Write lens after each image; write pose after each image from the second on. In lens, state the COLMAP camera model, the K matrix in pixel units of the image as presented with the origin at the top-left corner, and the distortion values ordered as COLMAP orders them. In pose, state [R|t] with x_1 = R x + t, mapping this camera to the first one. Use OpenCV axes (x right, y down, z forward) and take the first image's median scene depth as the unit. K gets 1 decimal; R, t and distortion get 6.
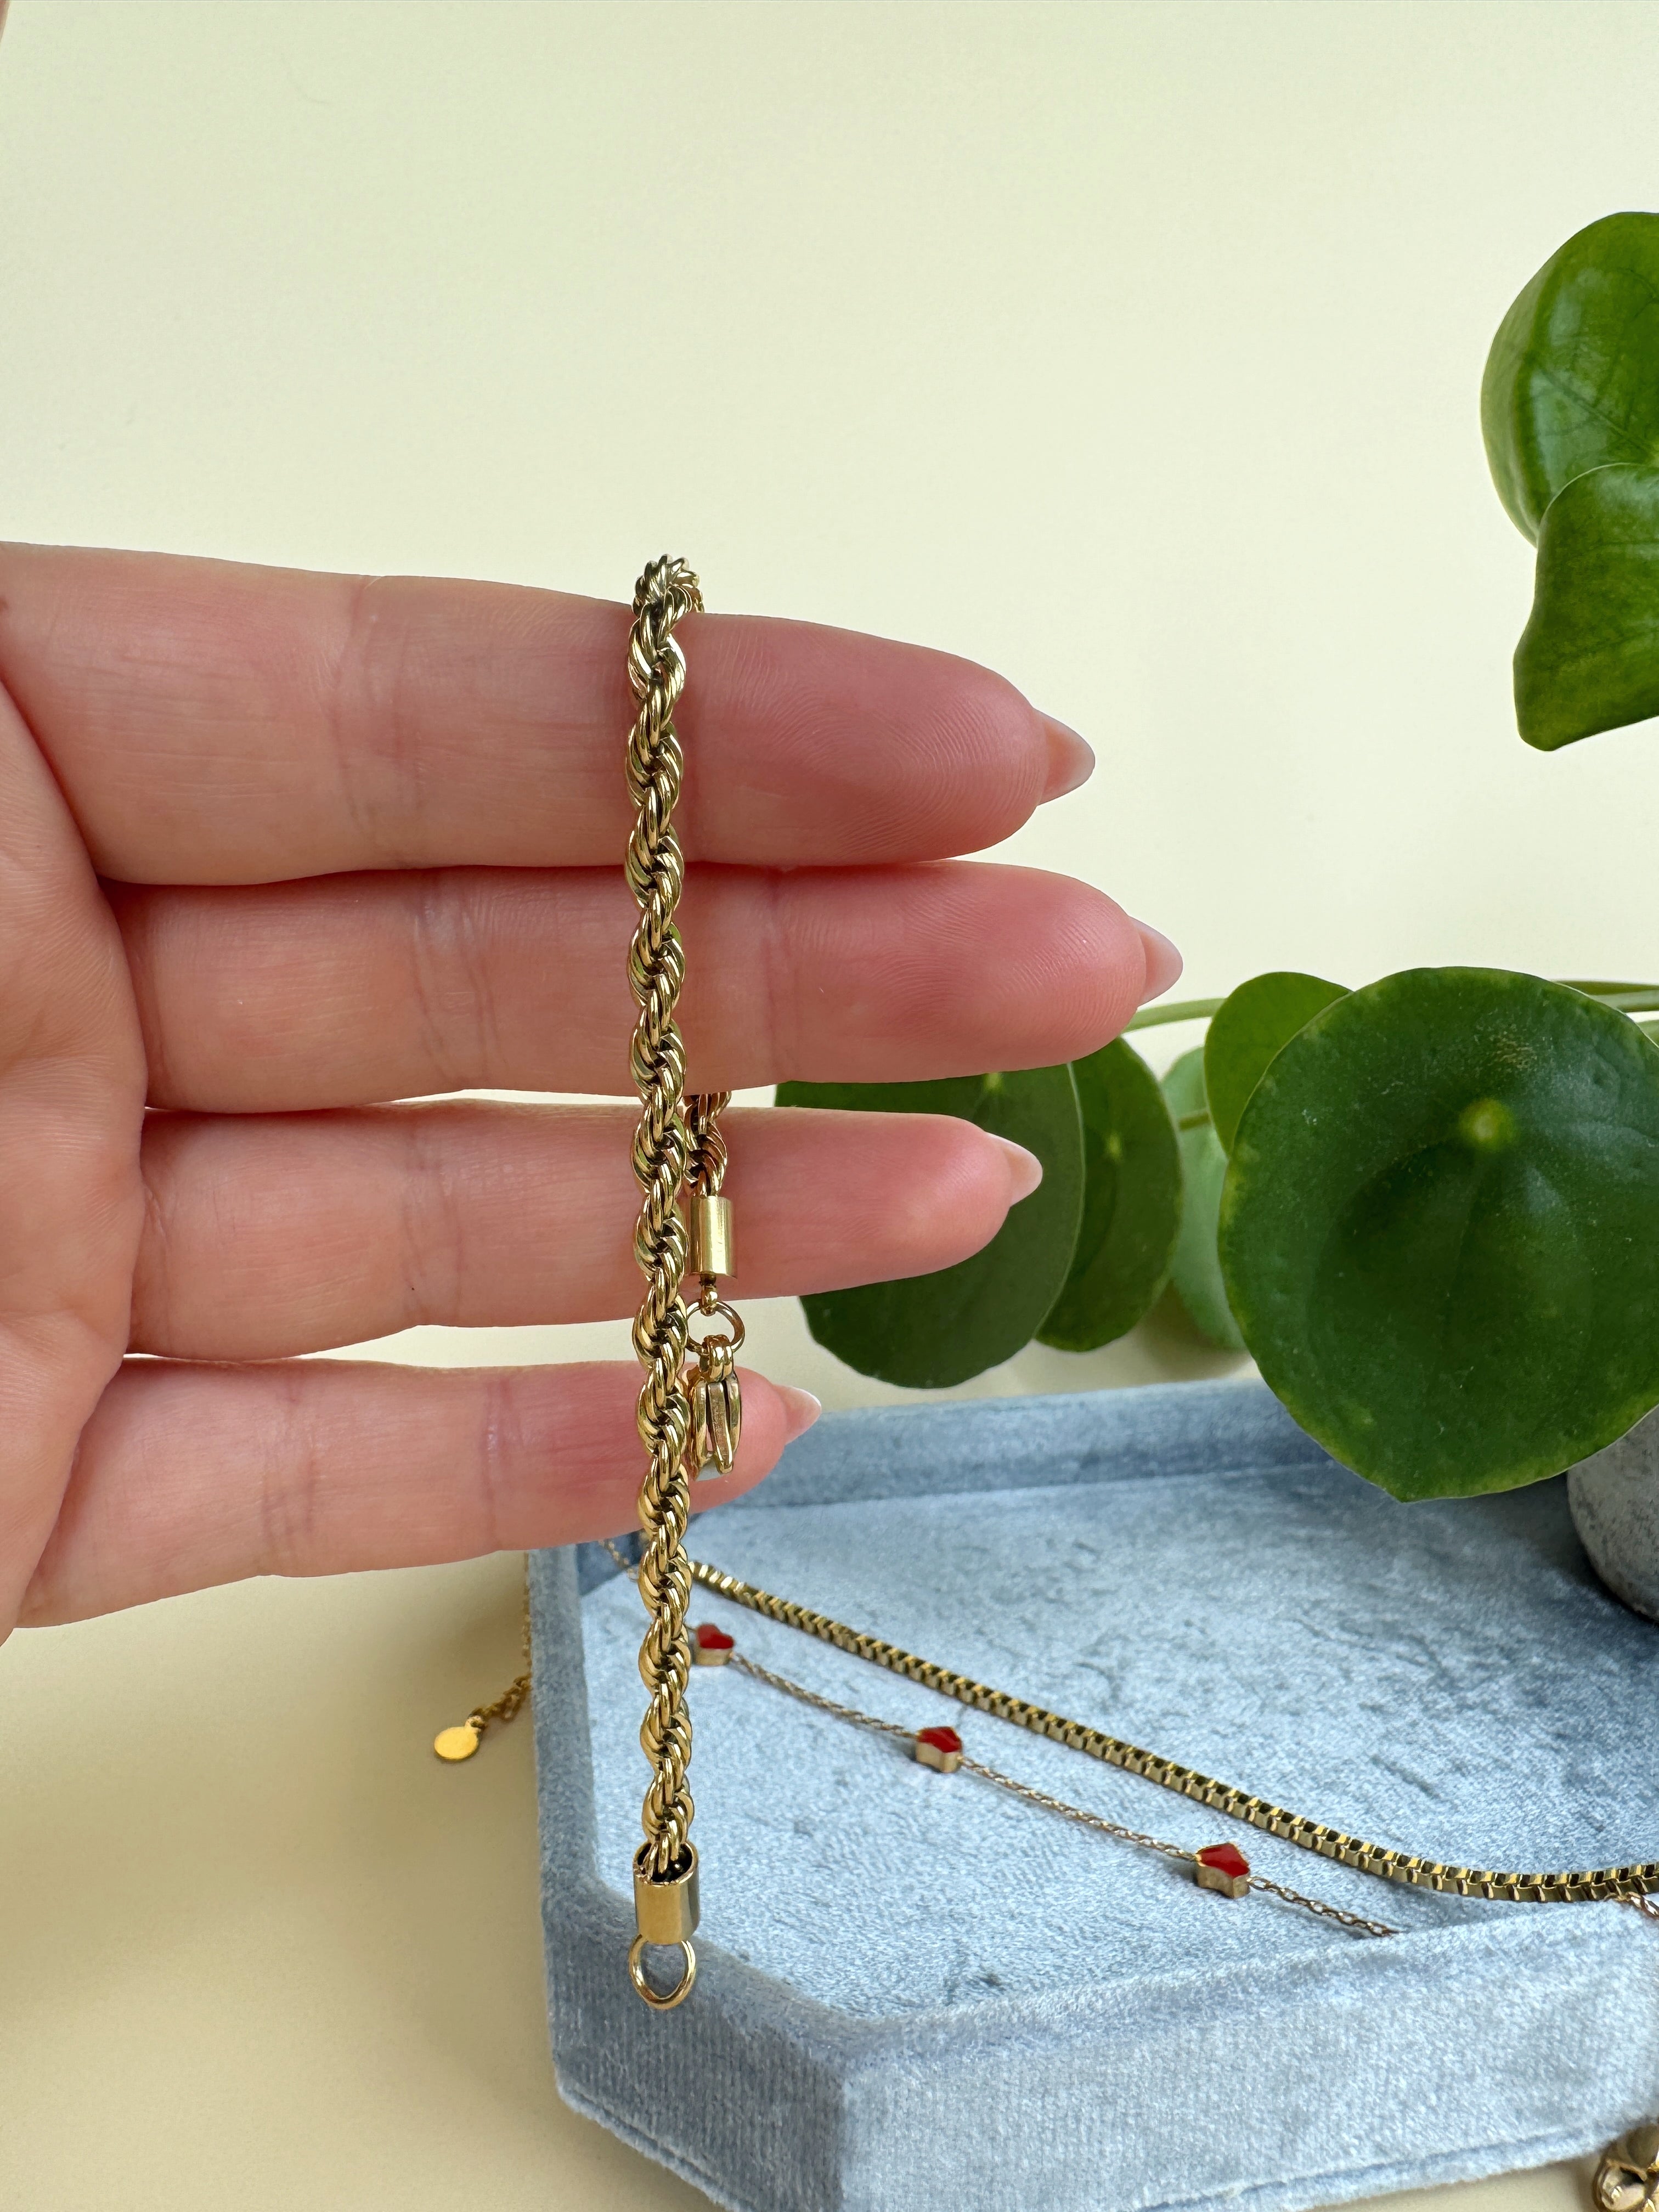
lens RADIAL K [[1662.9, 0, 778.8], [0, 1662.9, 1056.0], [0, 0, 1]] dist [-0.008177, 0.003077]
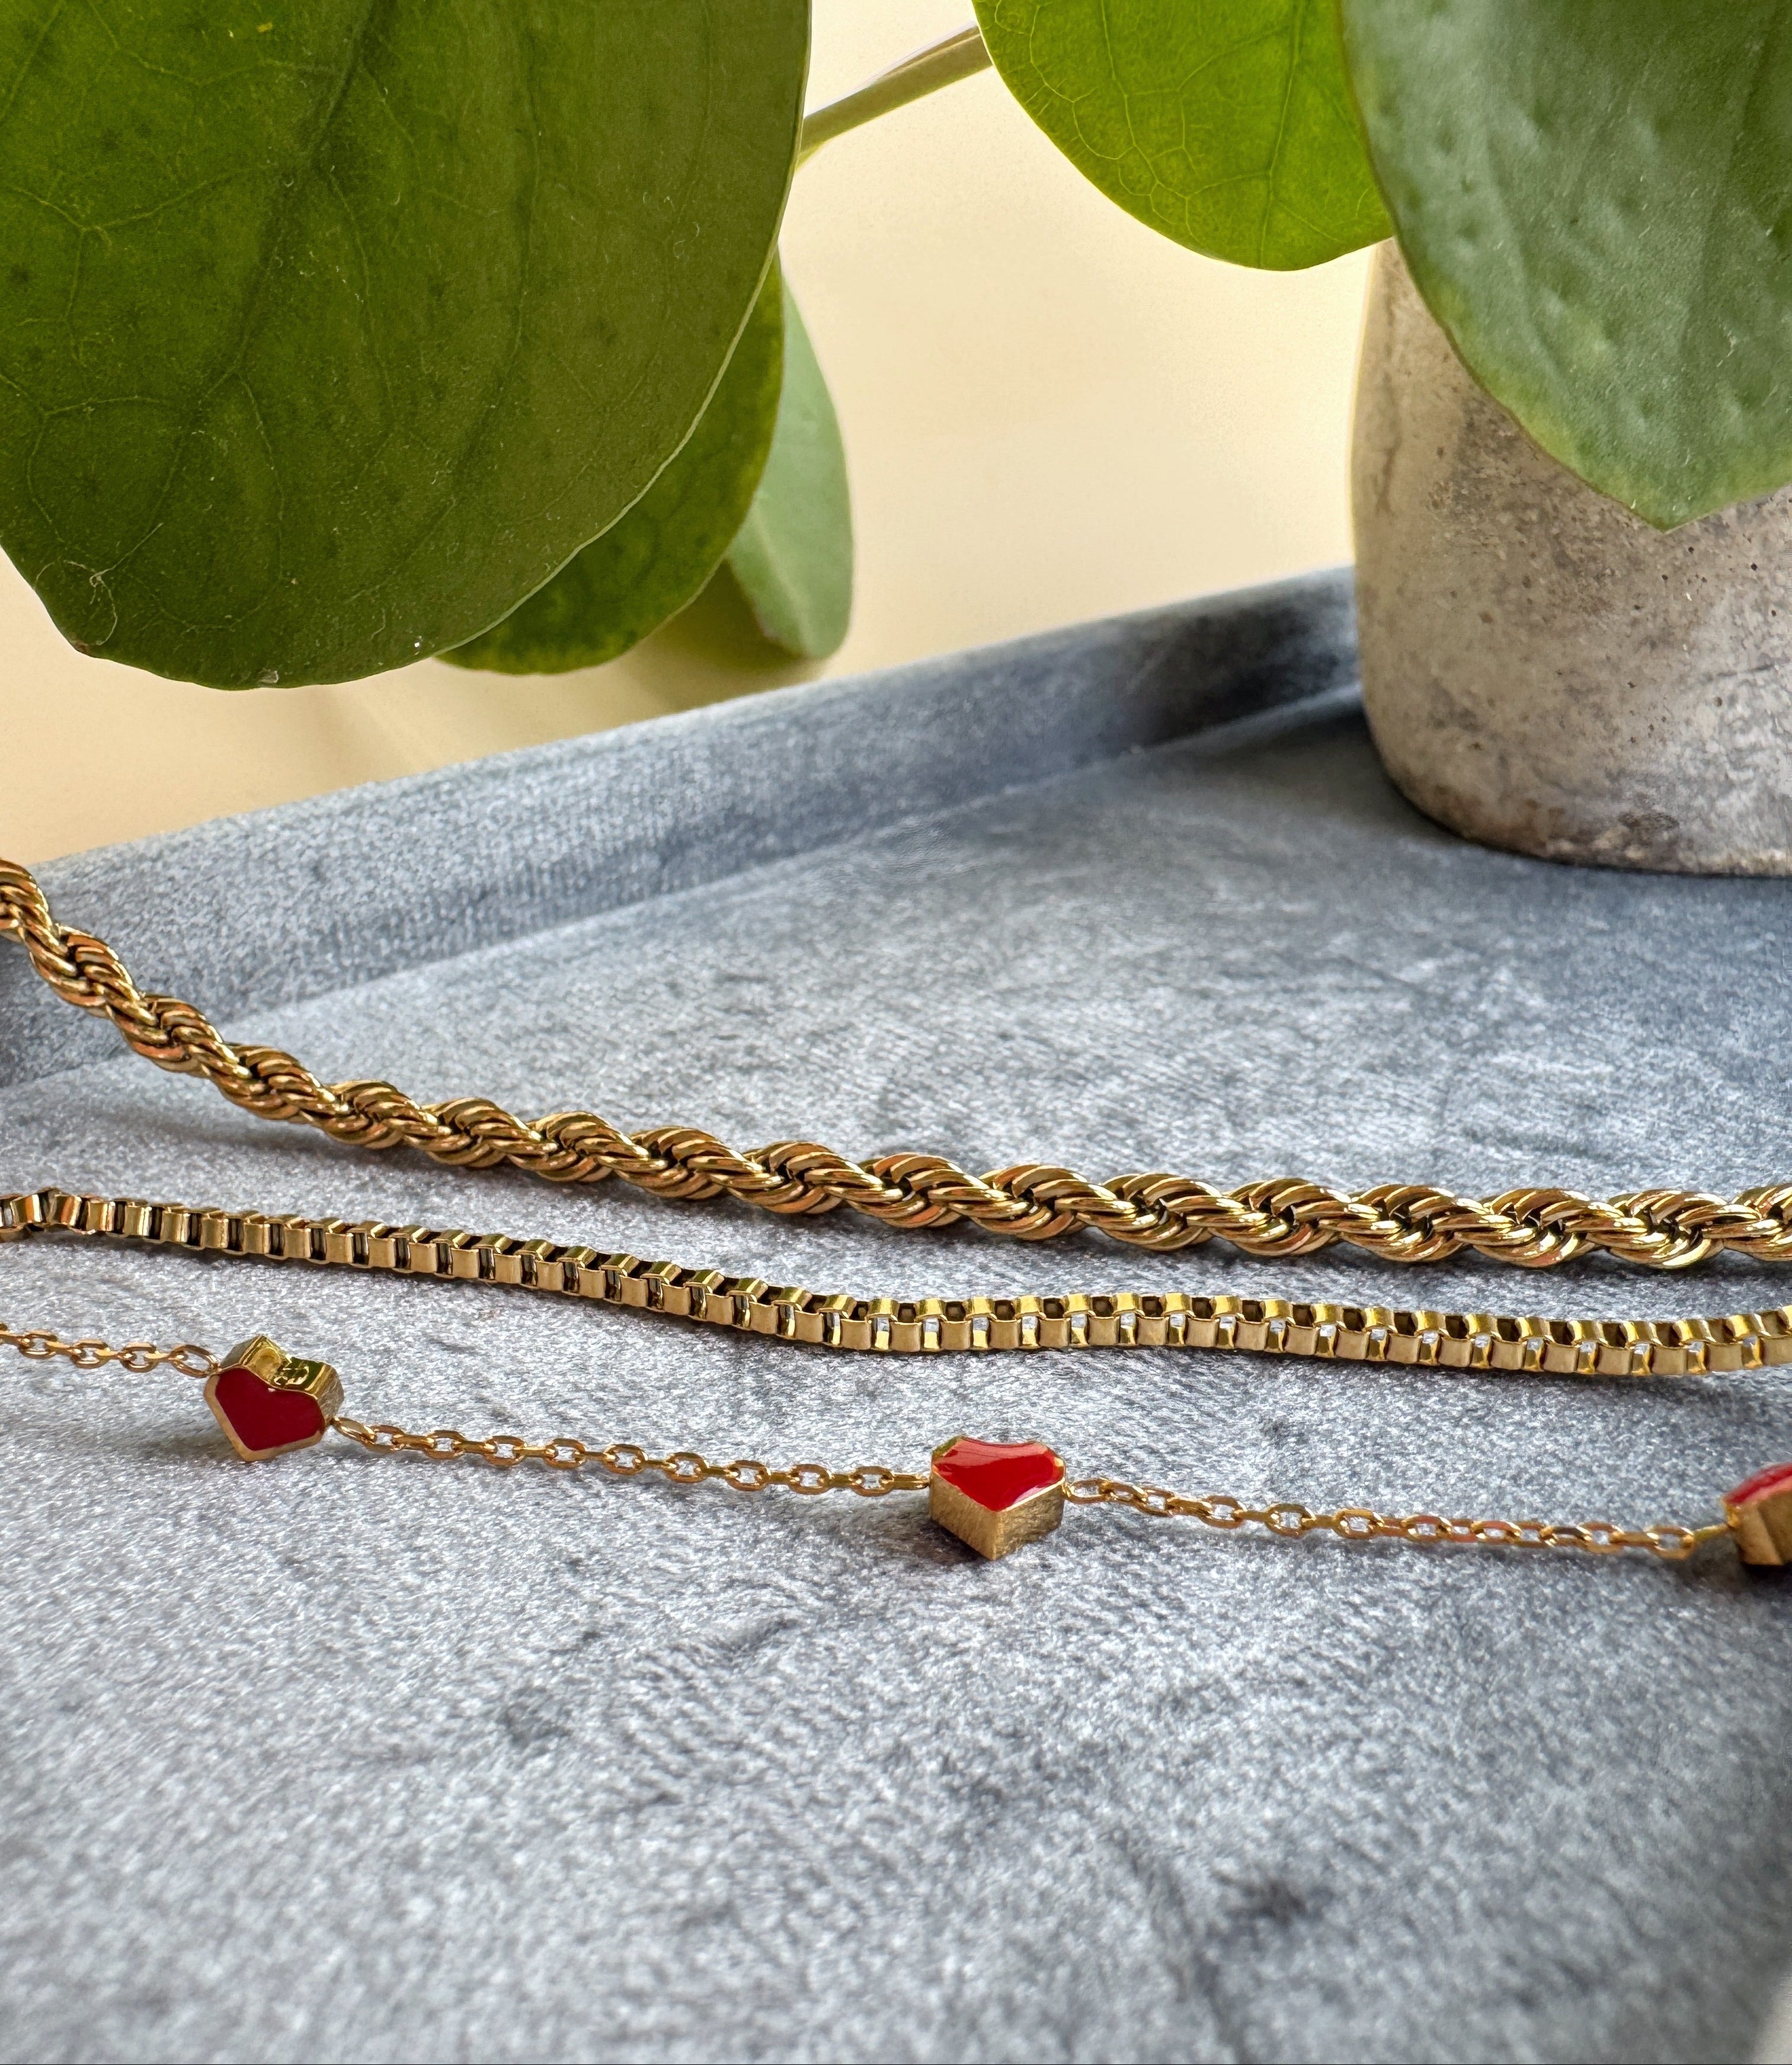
lens RADIAL K [[1805.5, 0, 910.6], [0, 1805.5, 1000.9], [0, 0, 1]] dist [0.003733, -0.024808]
pose [[0.834693, -0.231919, 0.499502, -0.057150], [0.140755, 0.966719, 0.213639, 0.200194], [-0.532425, -0.108016, 0.839557, 0.525416]]
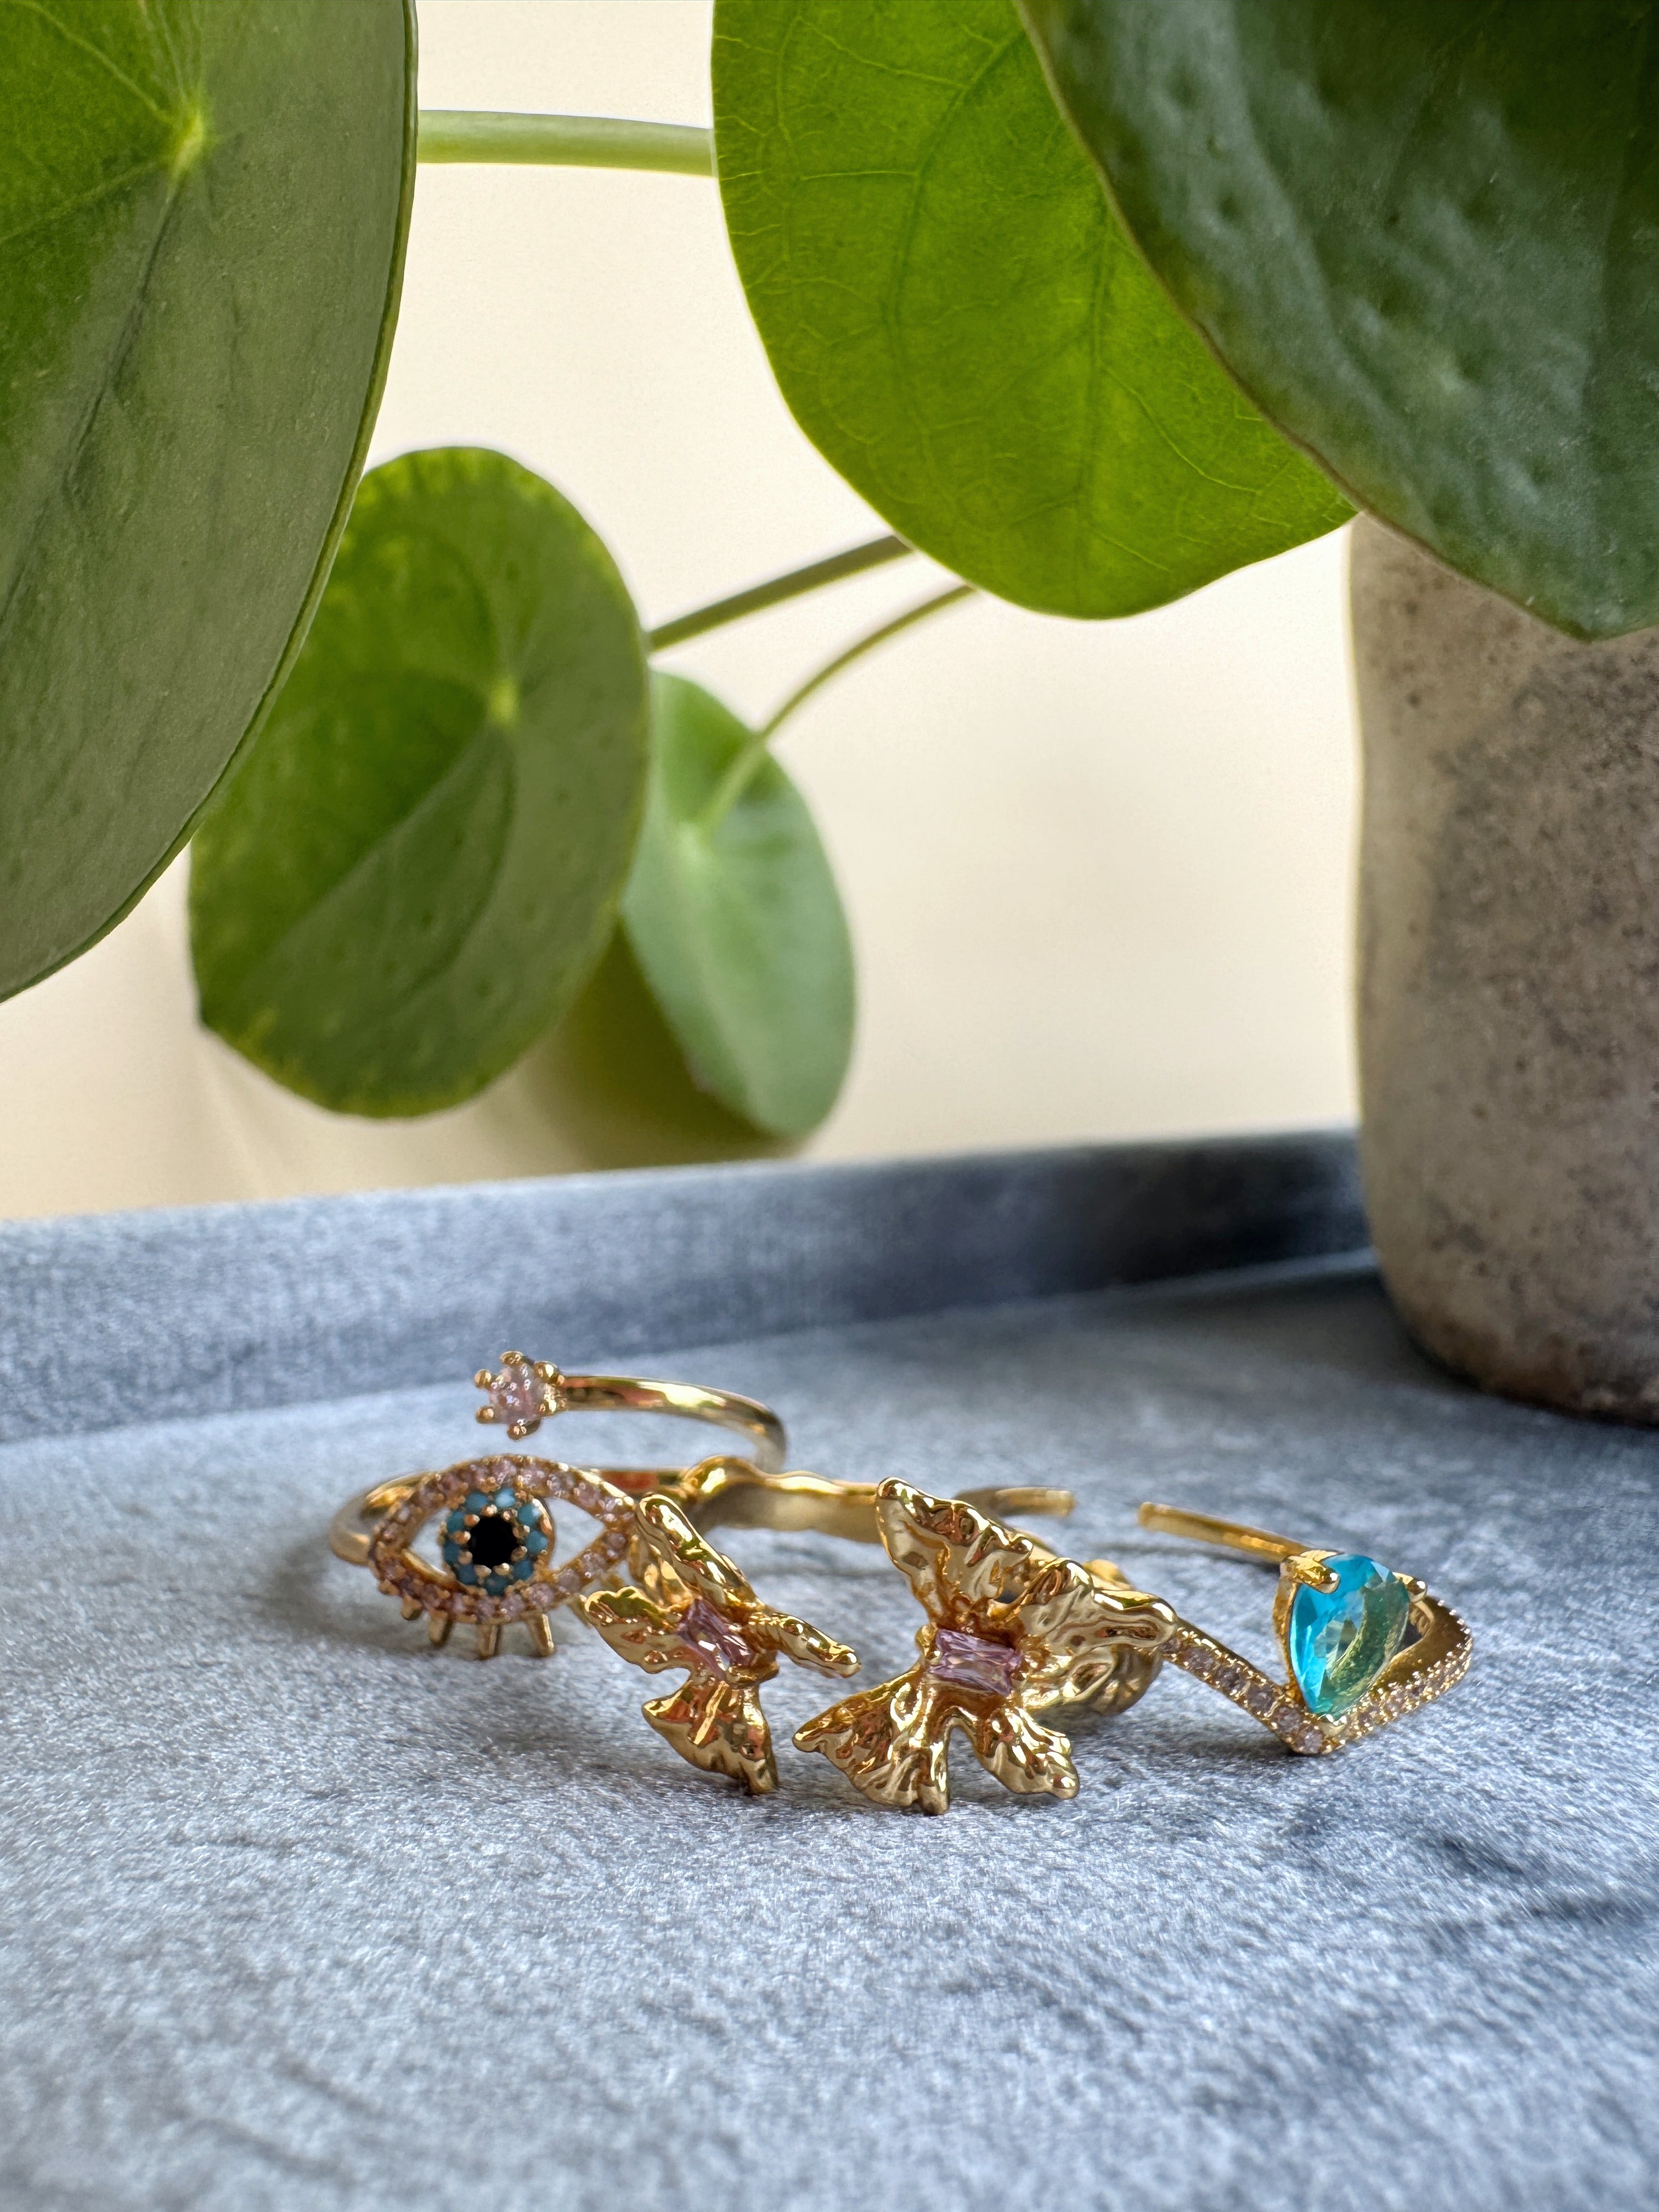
lens RADIAL K [[1662.9, 0, 811.7], [0, 1662.9, 1052.4], [0, 0, 1]] dist [-0.008177, 0.003077]
pose [[0.922122, -0.027170, 0.385944, 0.099619], [0.092095, 0.984273, -0.150749, 0.276937], [-0.375778, 0.174552, 0.910122, 0.594827]]
